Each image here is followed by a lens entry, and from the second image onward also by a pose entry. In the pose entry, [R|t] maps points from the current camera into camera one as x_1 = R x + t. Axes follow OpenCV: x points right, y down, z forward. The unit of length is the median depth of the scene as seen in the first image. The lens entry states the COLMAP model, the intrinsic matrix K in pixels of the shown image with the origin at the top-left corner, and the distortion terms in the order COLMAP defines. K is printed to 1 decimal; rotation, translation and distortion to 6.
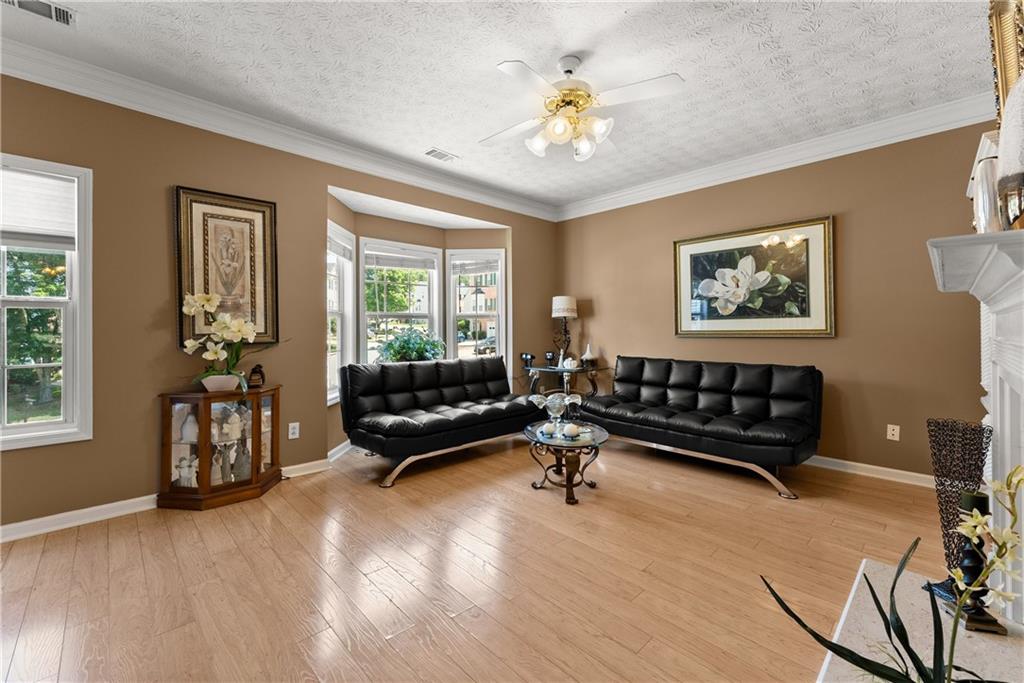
lens RADIAL K [[418.9, 0, 506.0], [0, 418.9, 329.5], [0, 0, 1]] dist [-0.001473, -0.000089]
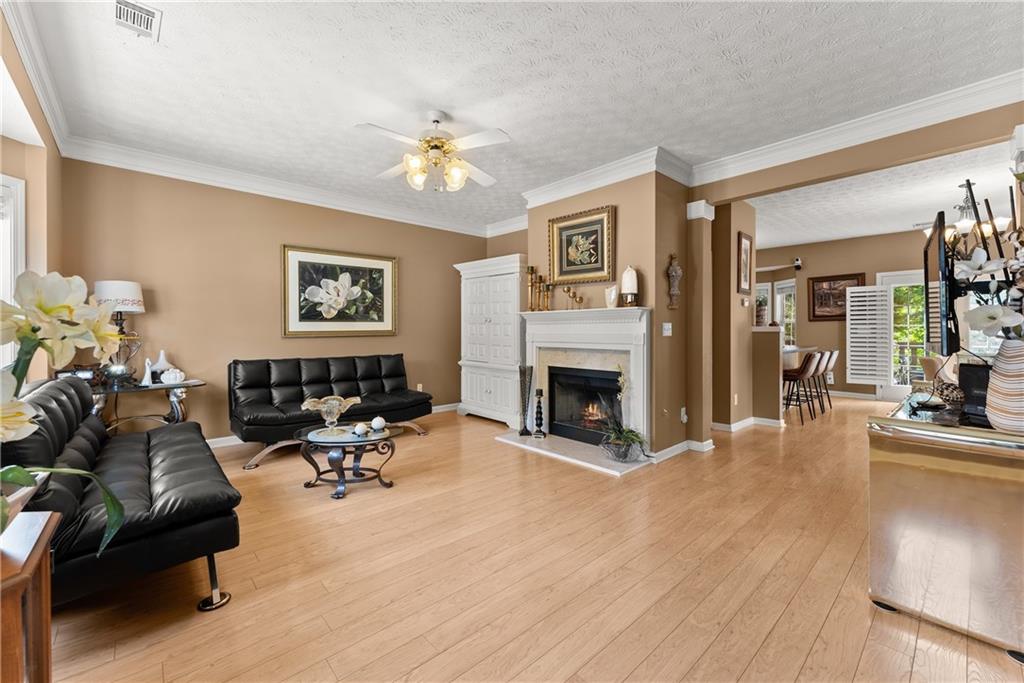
lens RADIAL K [[418.9, 0, 506.0], [0, 418.9, 329.5], [0, 0, 1]] dist [-0.001473, -0.000089]
pose [[0.027551, -0.003154, 0.999615, -0.684374], [-0.007633, 0.999965, 0.003366, -0.009849], [-0.999591, -0.007722, 0.027526, 0.468280]]
